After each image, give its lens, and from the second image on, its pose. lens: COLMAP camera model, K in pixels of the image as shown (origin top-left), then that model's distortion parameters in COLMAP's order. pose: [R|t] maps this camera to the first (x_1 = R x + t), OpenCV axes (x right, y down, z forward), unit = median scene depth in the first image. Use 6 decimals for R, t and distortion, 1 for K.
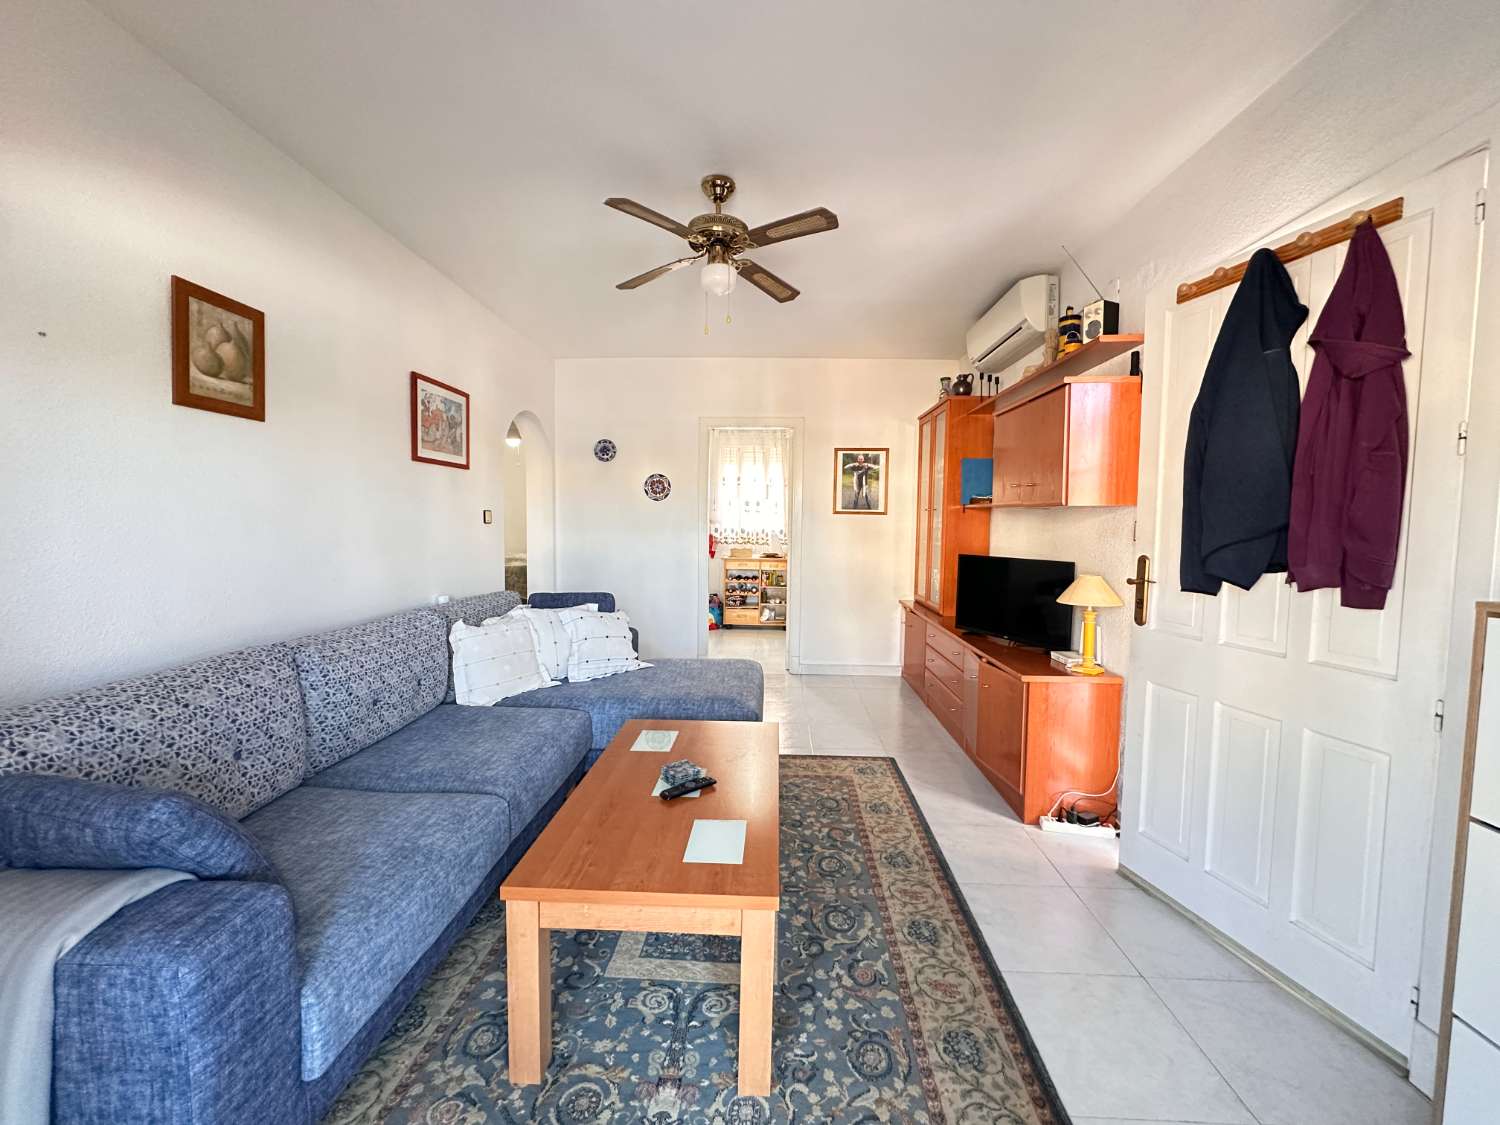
lens RADIAL K [[595.3, 0, 748.8], [0, 595.3, 557.3], [0, 0, 1]] dist [-0.004350, -0.000324]
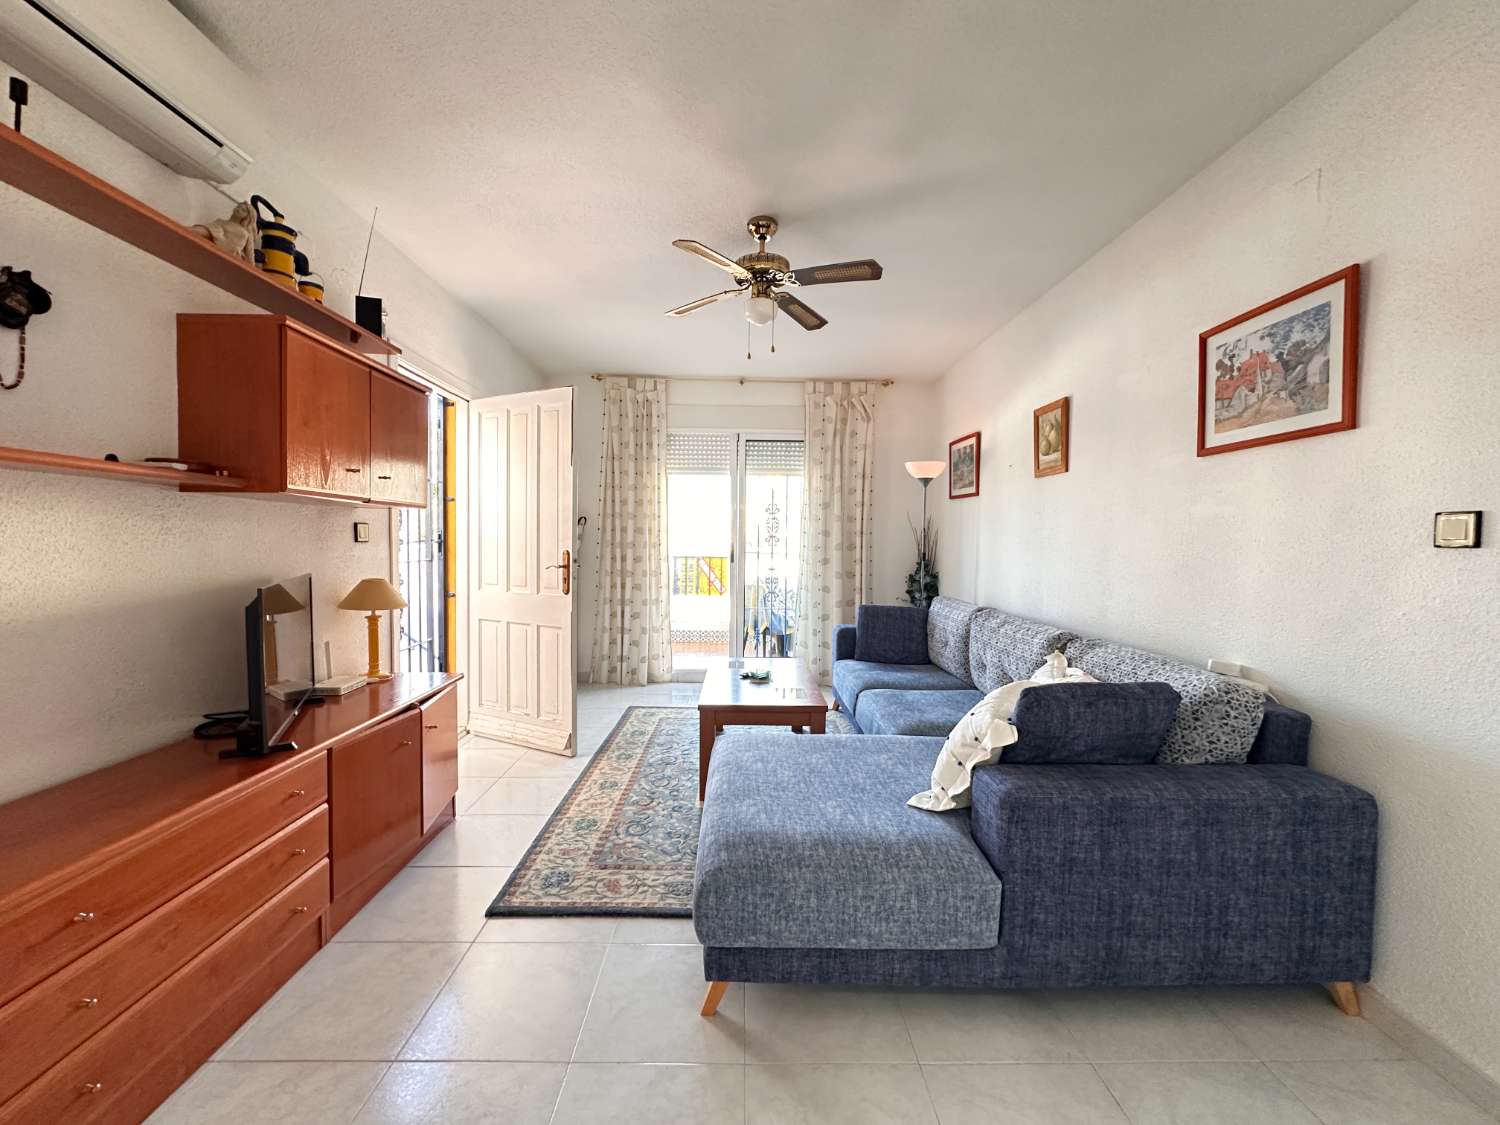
lens RADIAL K [[595.3, 0, 748.4], [0, 595.3, 557.1], [0, 0, 1]] dist [-0.004350, -0.000324]
pose [[-0.998124, -0.023946, -0.056351, 0.020772], [-0.028825, 0.995754, 0.087426, -0.089944], [0.054018, 0.088886, -0.994576, 1.722554]]
